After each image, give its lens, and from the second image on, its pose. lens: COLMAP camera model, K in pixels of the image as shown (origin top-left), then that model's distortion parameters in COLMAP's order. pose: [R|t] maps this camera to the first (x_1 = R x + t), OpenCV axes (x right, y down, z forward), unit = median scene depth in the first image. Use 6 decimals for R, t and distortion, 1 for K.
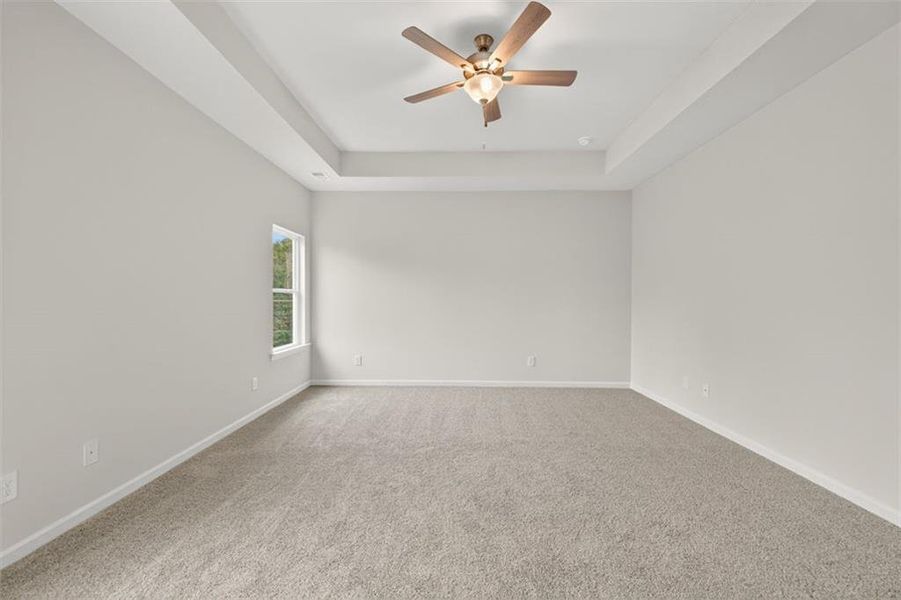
lens RADIAL K [[376.1, 0, 450.5], [0, 376.1, 300.0], [0, 0, 1]] dist [-0.001915, -0.000311]
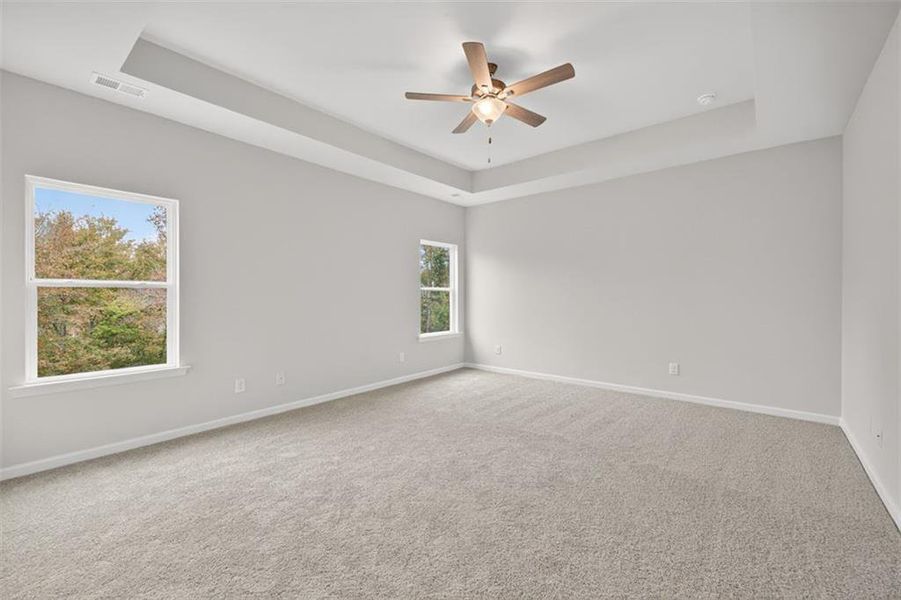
lens RADIAL K [[375.5, 0, 448.2], [0, 375.5, 292.8], [0, 0, 1]] dist [0.007023, -0.000117]
pose [[0.778775, -0.005724, -0.627278, 0.366104], [0.001156, 0.999970, -0.007689, -0.002506], [0.627303, 0.005263, 0.778758, 0.022064]]
